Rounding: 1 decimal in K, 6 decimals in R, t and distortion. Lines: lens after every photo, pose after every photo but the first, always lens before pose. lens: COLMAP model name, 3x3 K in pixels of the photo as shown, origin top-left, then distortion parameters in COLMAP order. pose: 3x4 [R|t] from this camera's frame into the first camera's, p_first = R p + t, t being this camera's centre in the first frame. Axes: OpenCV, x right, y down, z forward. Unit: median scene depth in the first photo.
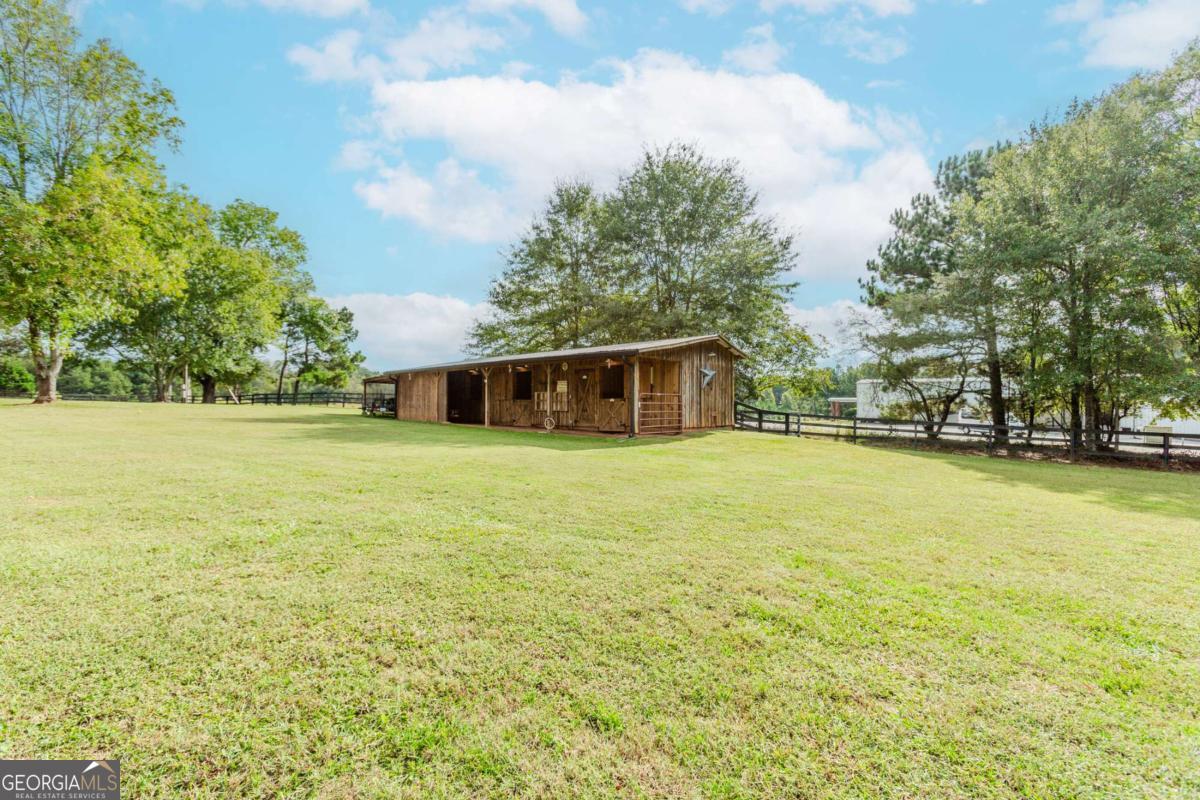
lens RADIAL K [[566.3, 0, 596.0], [0, 566.3, 398.2], [0, 0, 1]] dist [-0.012337, 0.009550]
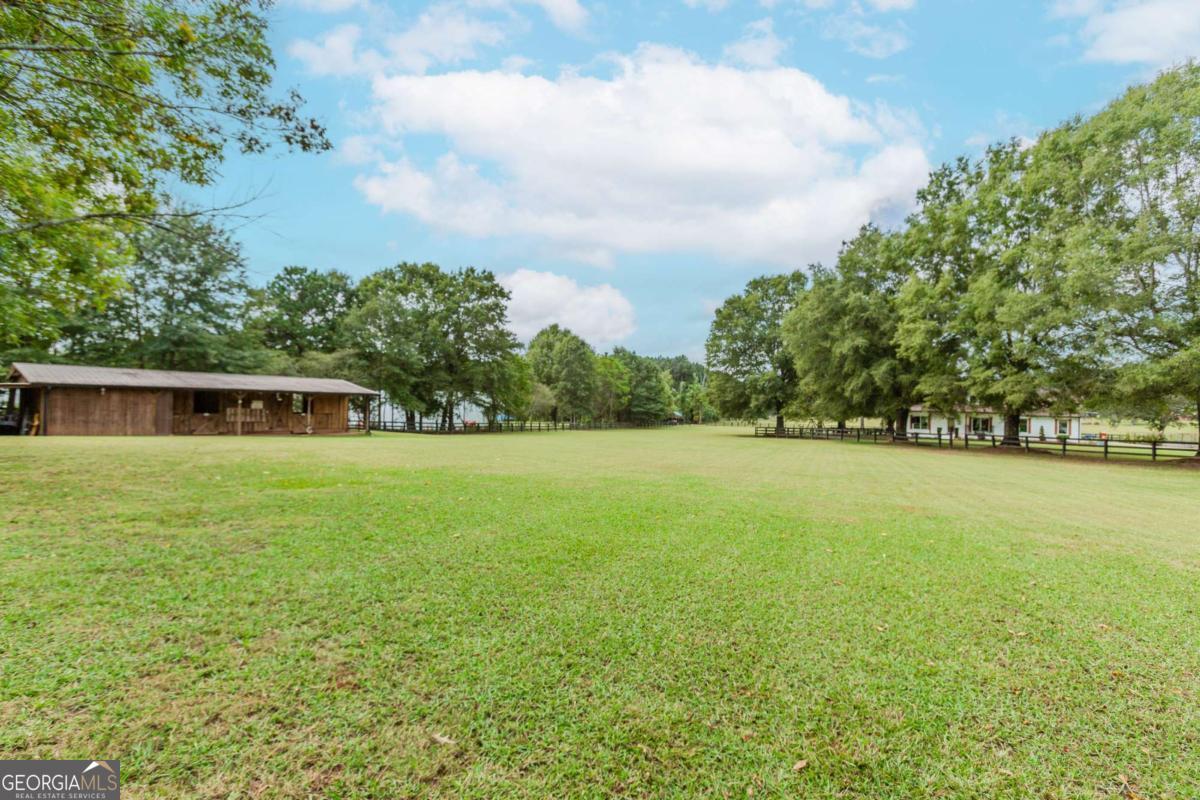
lens RADIAL K [[566.3, 0, 600.6], [0, 566.3, 403.7], [0, 0, 1]] dist [-0.012337, 0.009550]
pose [[-0.064267, -0.007171, 0.997907, -1.508781], [-0.047100, 0.998882, 0.004144, -0.069260], [-0.996821, -0.046735, -0.064532, 0.205895]]
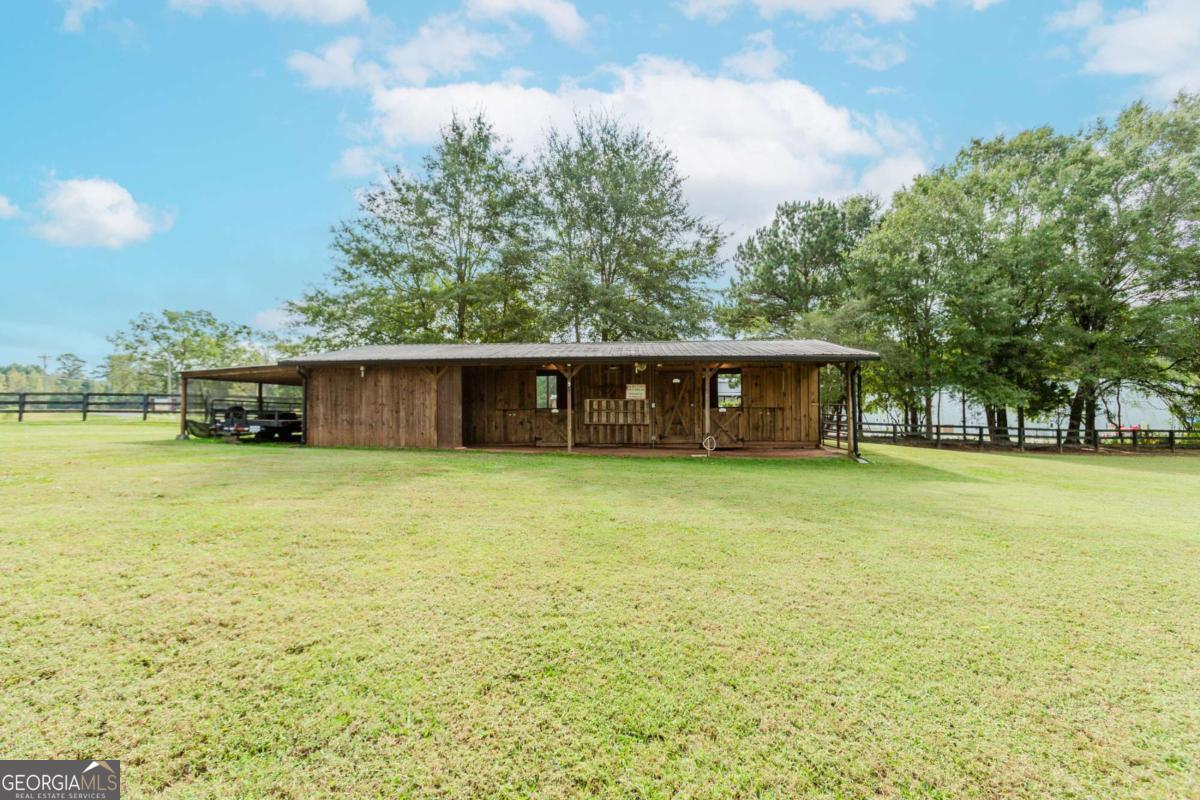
lens RADIAL K [[566.3, 0, 610.2], [0, 566.3, 401.9], [0, 0, 1]] dist [-0.012337, 0.009550]
pose [[0.778458, -0.008880, 0.627634, -0.549372], [-0.002786, 0.999841, 0.017601, -0.020379], [-0.627691, -0.015450, 0.778309, 0.407532]]
